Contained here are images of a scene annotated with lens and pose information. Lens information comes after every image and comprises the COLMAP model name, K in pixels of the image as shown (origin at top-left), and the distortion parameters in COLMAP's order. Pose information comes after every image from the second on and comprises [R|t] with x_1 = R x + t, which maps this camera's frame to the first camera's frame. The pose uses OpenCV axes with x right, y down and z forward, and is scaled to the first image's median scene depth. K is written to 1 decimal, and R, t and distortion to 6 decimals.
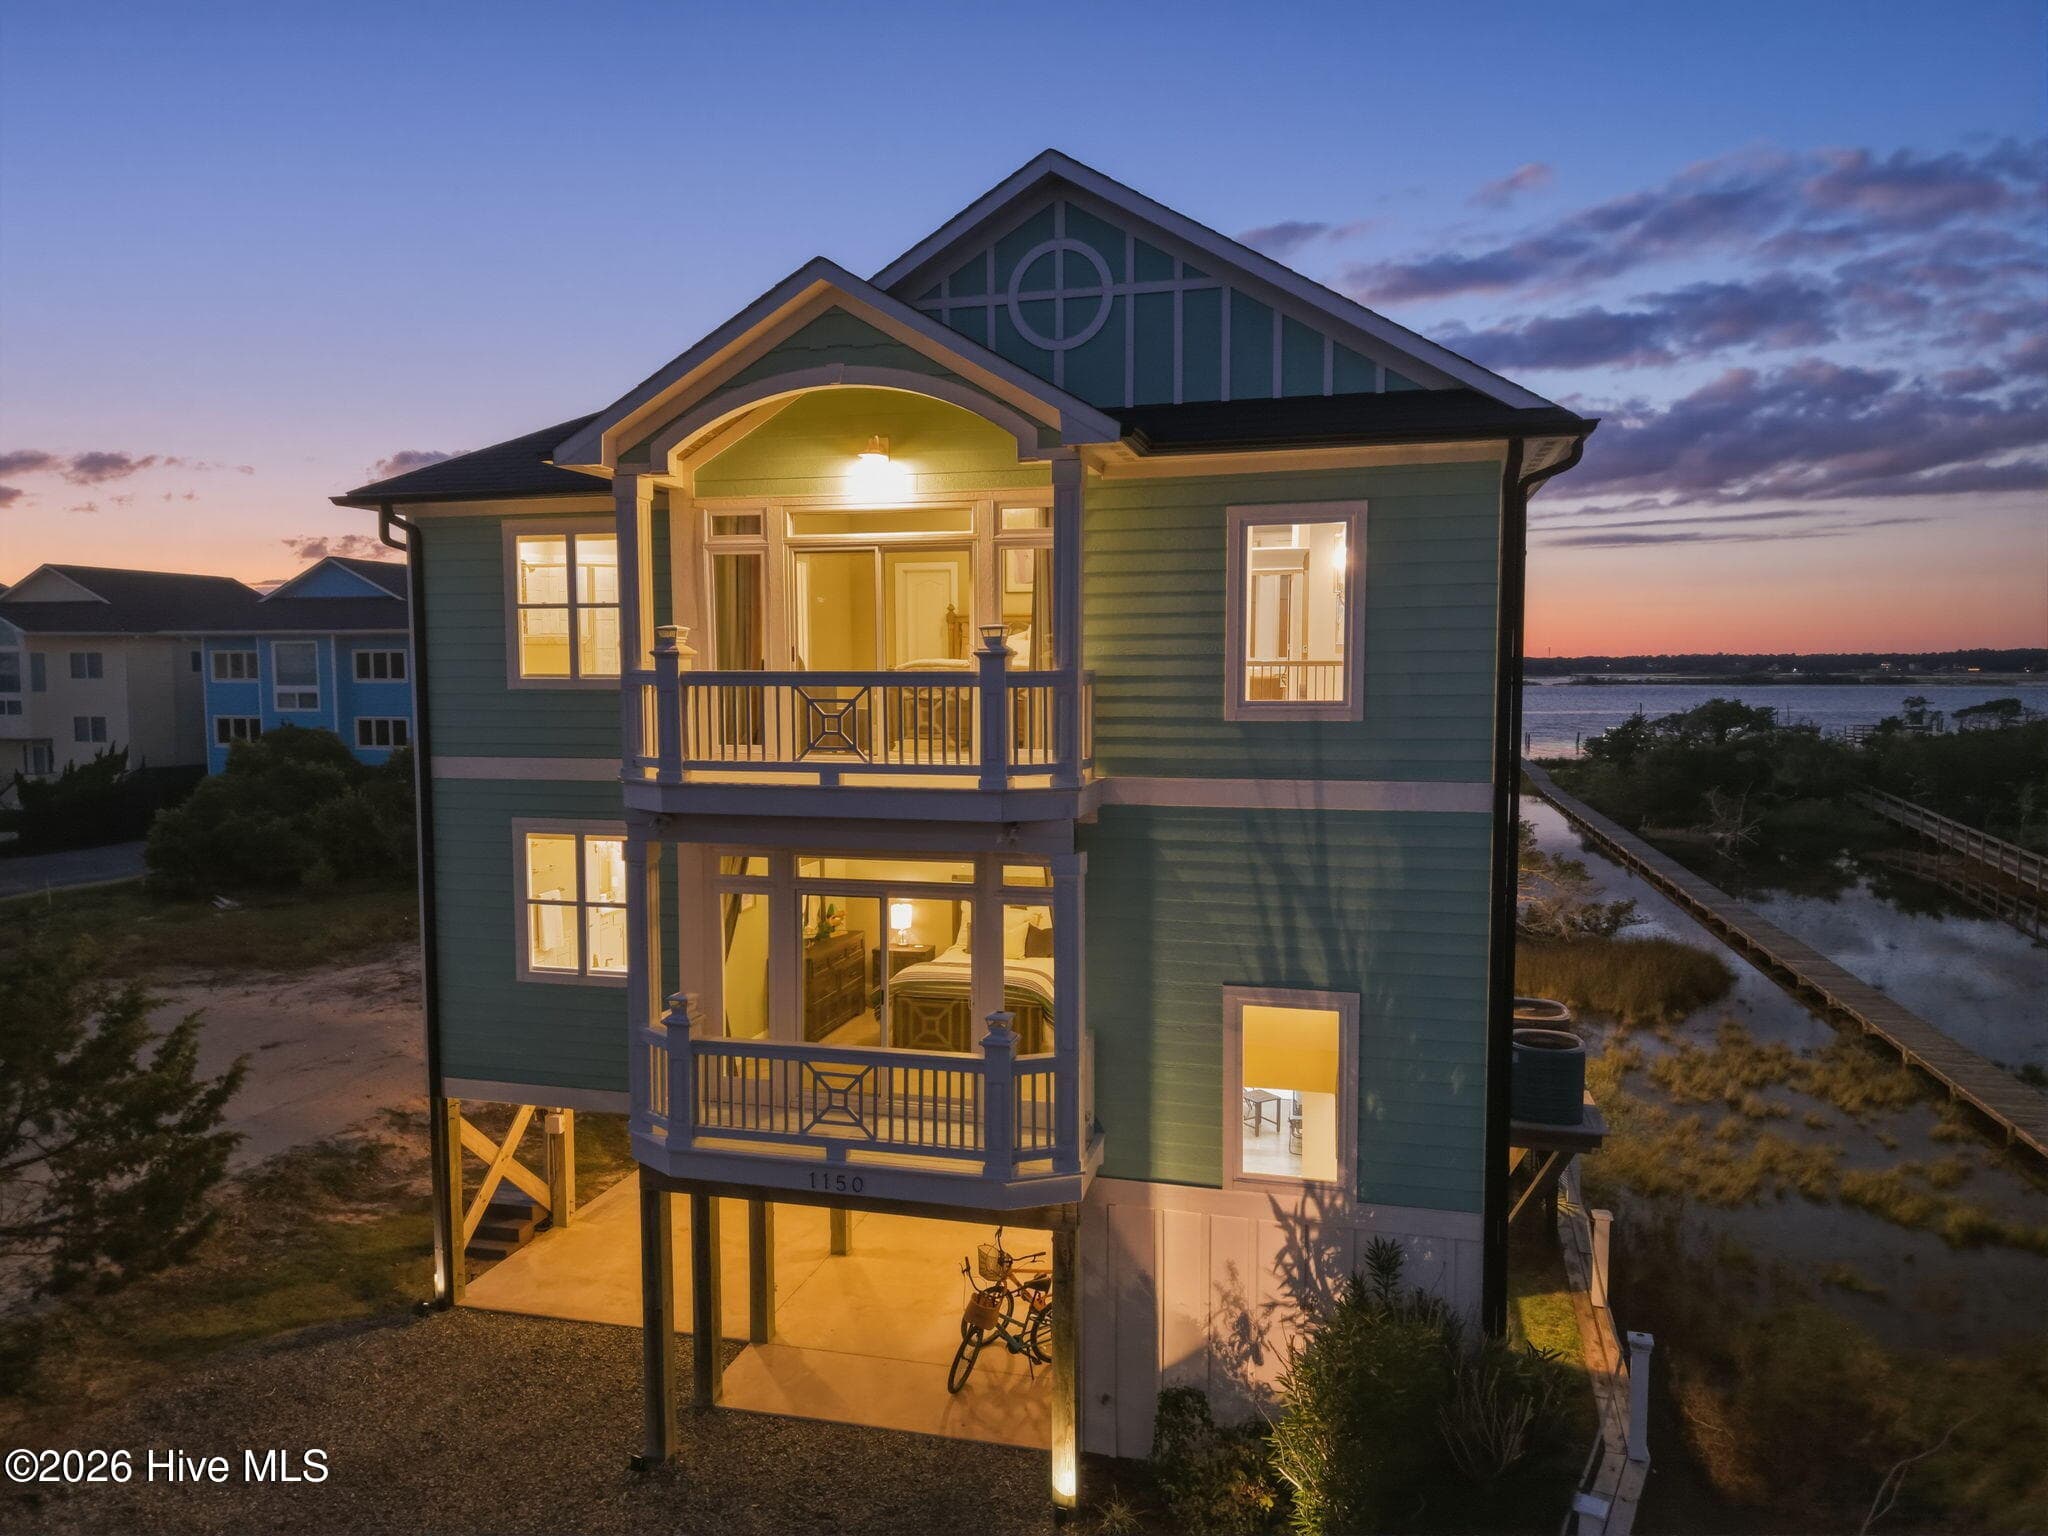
lens RADIAL K [[1331.1, 0, 1050.0], [0, 1331.1, 810.9], [0, 0, 1]] dist [0.002385, -0.002840]
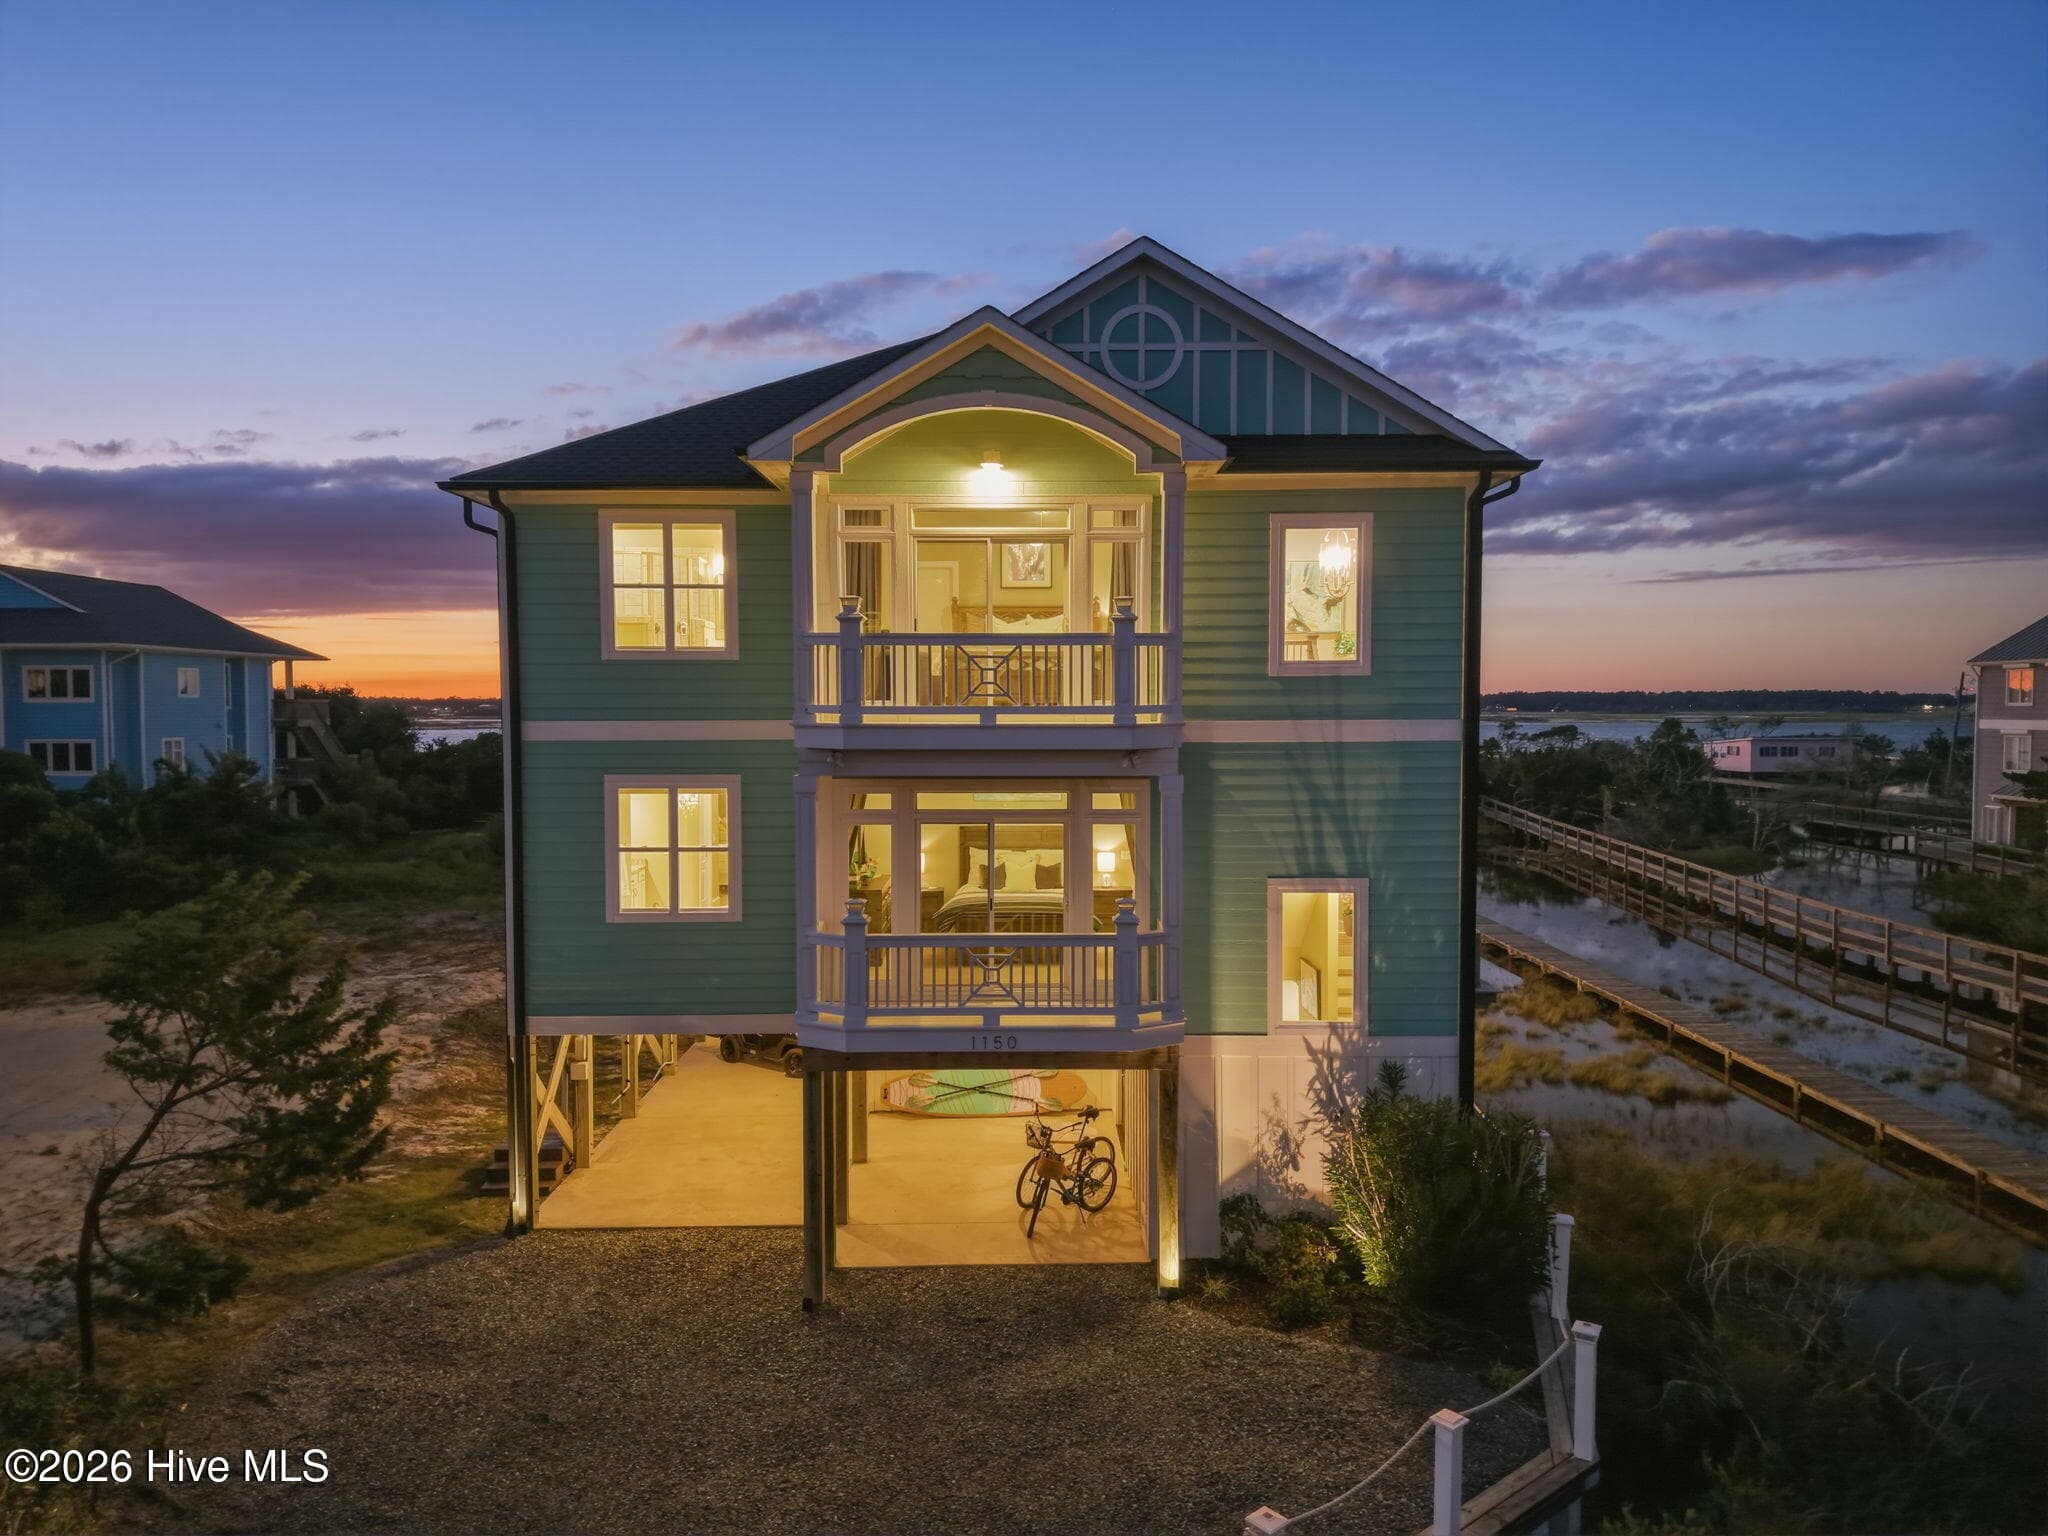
lens RADIAL K [[1331.1, 0, 1024.6], [0, 1331.1, 760.7], [0, 0, 1]] dist [0.002385, -0.002840]
pose [[0.967696, -0.010267, 0.251911, -0.091828], [0.027414, 0.997531, -0.064654, 0.019908], [-0.250625, 0.069471, 0.965588, -0.049935]]
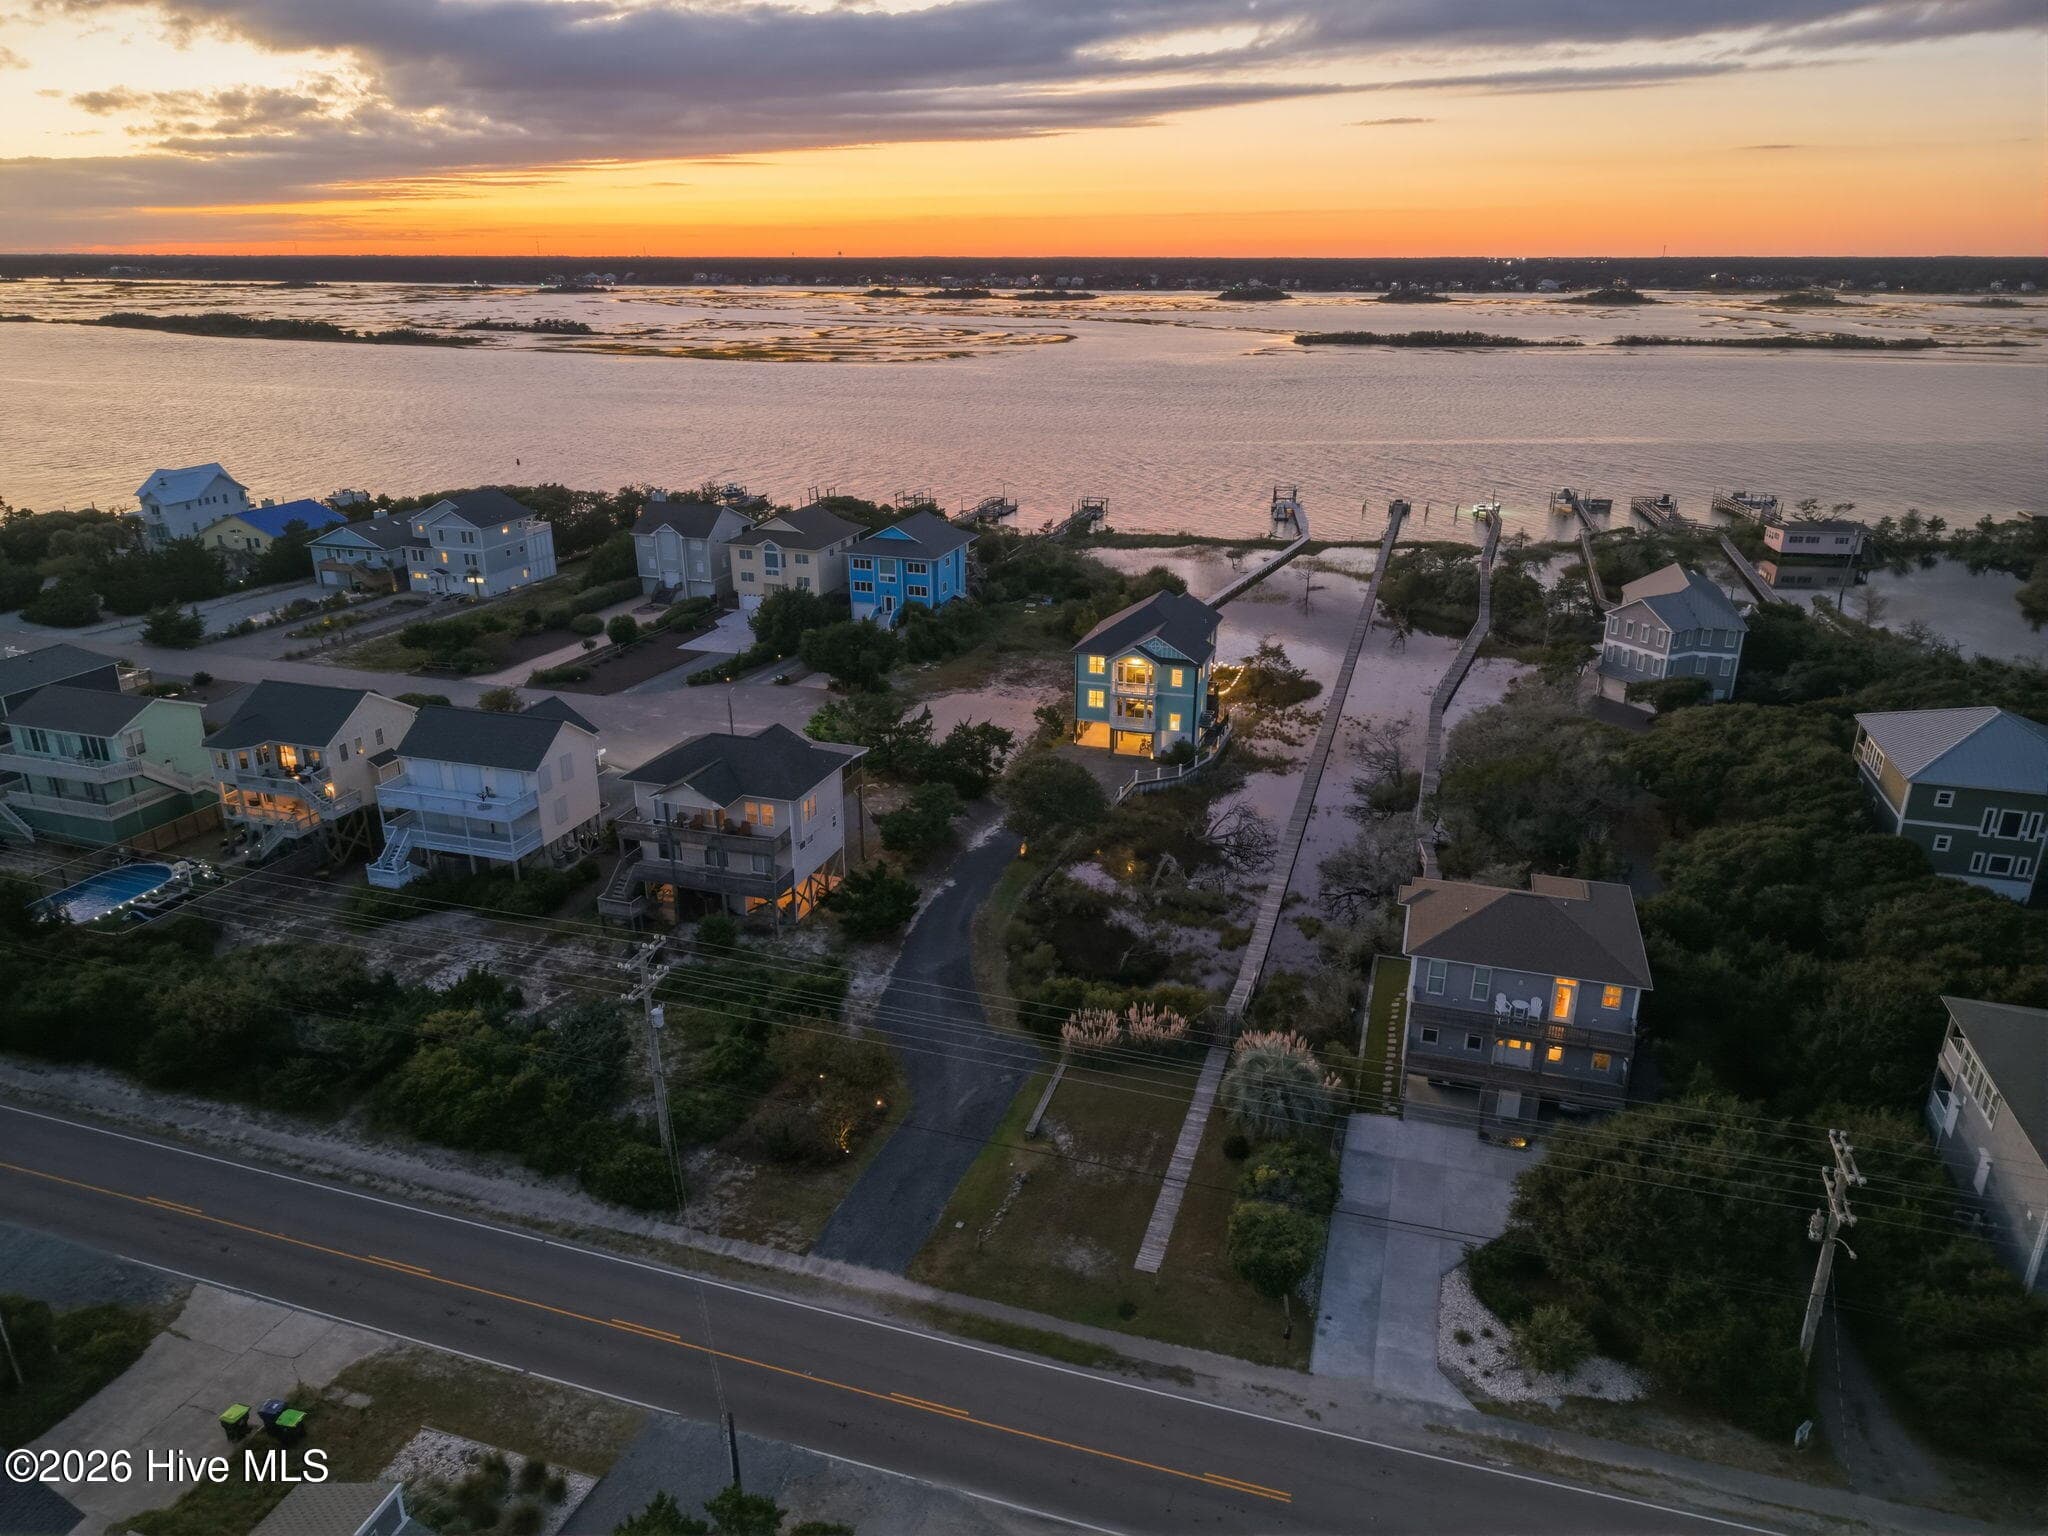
lens RADIAL K [[1331.1, 0, 1028.8], [0, 1331.1, 775.0], [0, 0, 1]] dist [0.002385, -0.002840]
pose [[0.997876, 0.023091, -0.060915, -0.066632], [-0.006169, 0.964367, 0.264498, -0.448297], [0.064852, -0.263560, 0.962461, -1.930104]]
